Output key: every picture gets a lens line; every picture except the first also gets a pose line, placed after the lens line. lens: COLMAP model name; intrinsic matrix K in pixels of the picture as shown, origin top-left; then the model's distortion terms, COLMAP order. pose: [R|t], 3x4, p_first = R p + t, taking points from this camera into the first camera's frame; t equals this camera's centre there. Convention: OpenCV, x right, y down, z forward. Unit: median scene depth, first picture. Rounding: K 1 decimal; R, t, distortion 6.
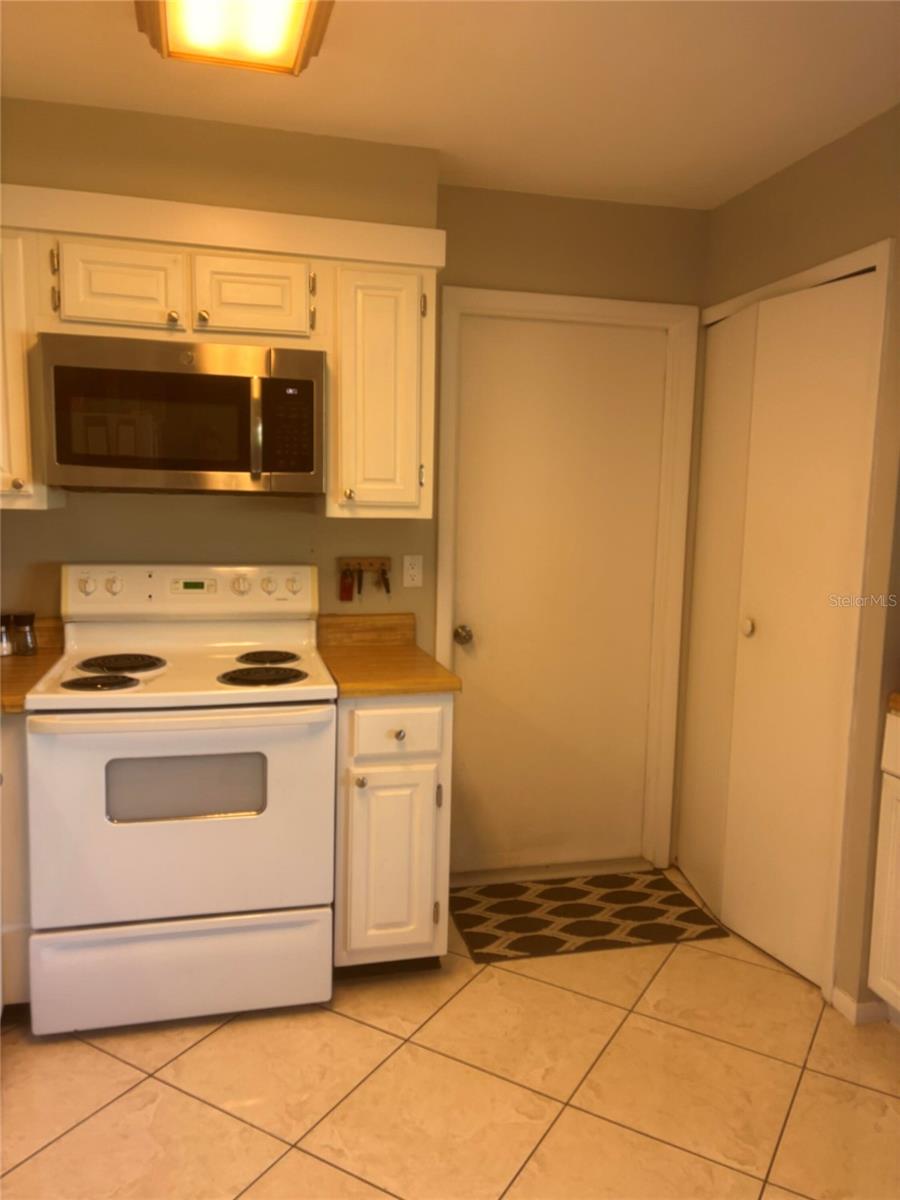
lens RADIAL K [[902.9, 0, 445.7], [0, 902.9, 599.8], [0, 0, 1]] dist [0.077621, -0.076992]
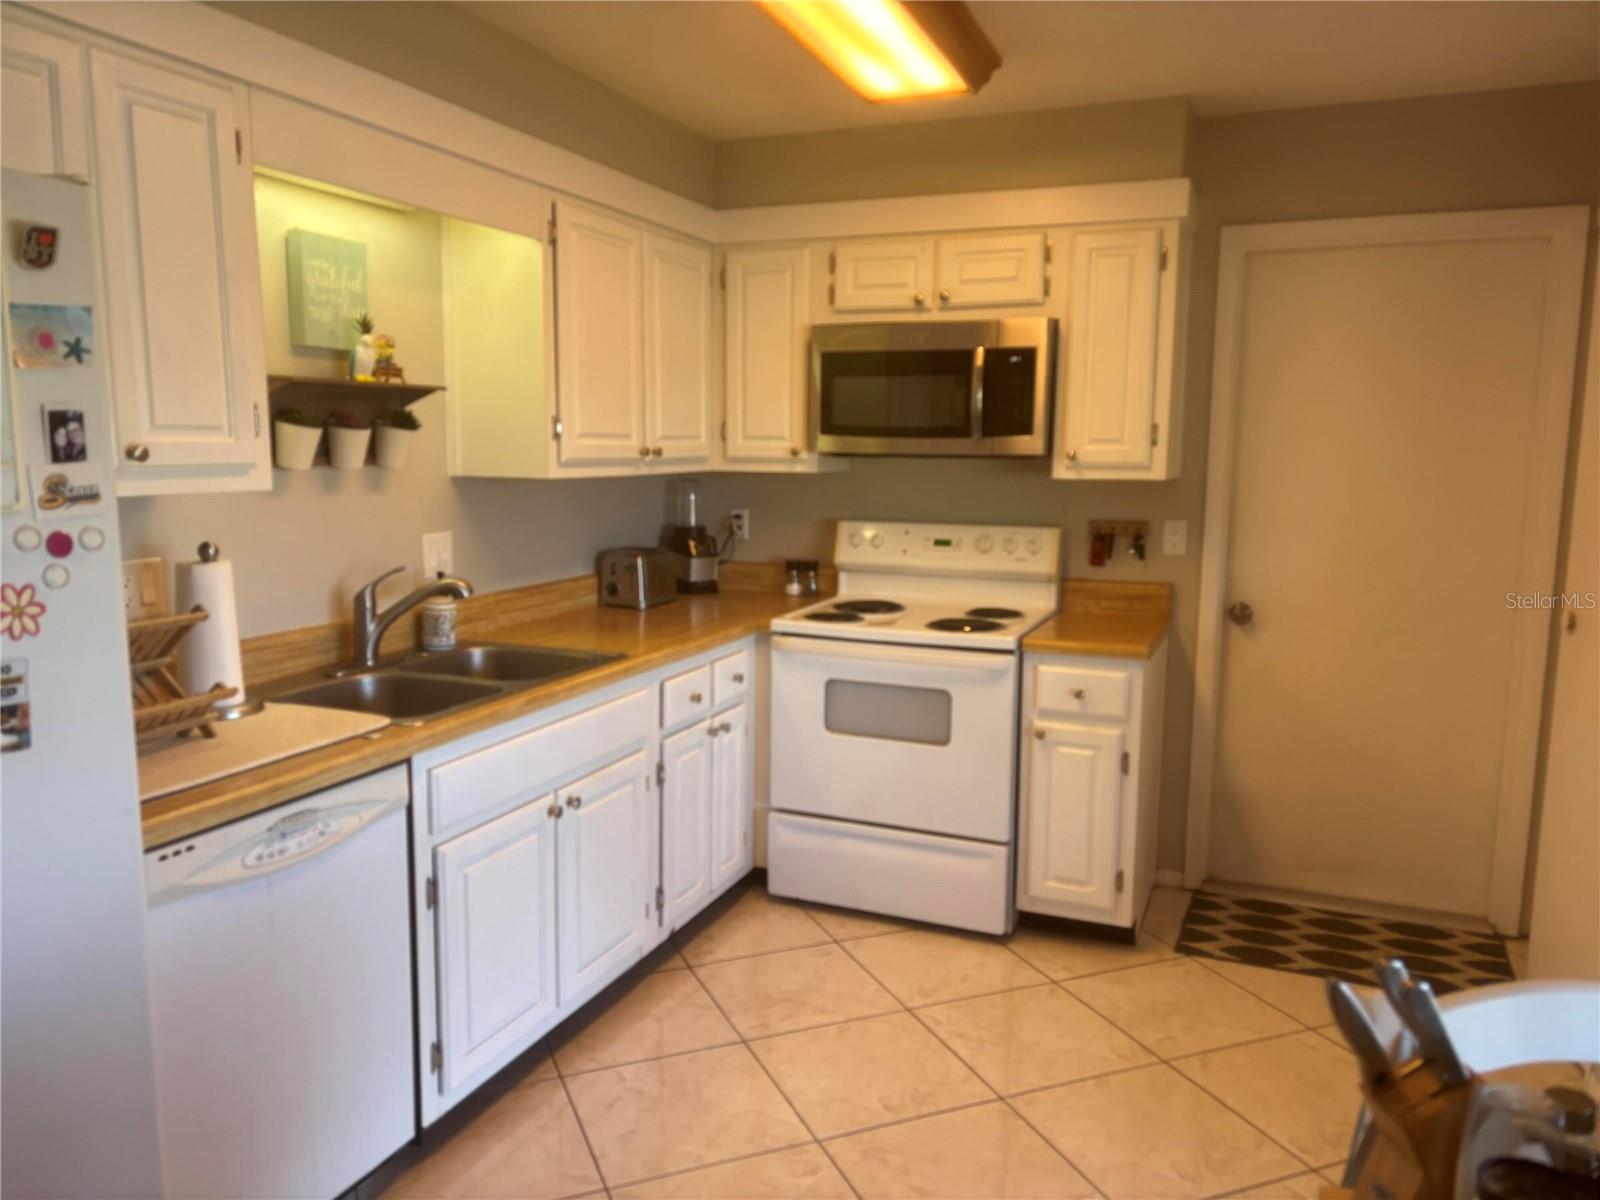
lens RADIAL K [[1203.9, 0, 793.7], [0, 1203.9, 602.2], [0, 0, 1]] dist [0.077621, -0.076992]
pose [[0.801099, 0.066126, -0.594868, 0.468978], [-0.061683, 0.997707, 0.027839, 0.027734], [0.595345, 0.014392, 0.803341, -0.268206]]
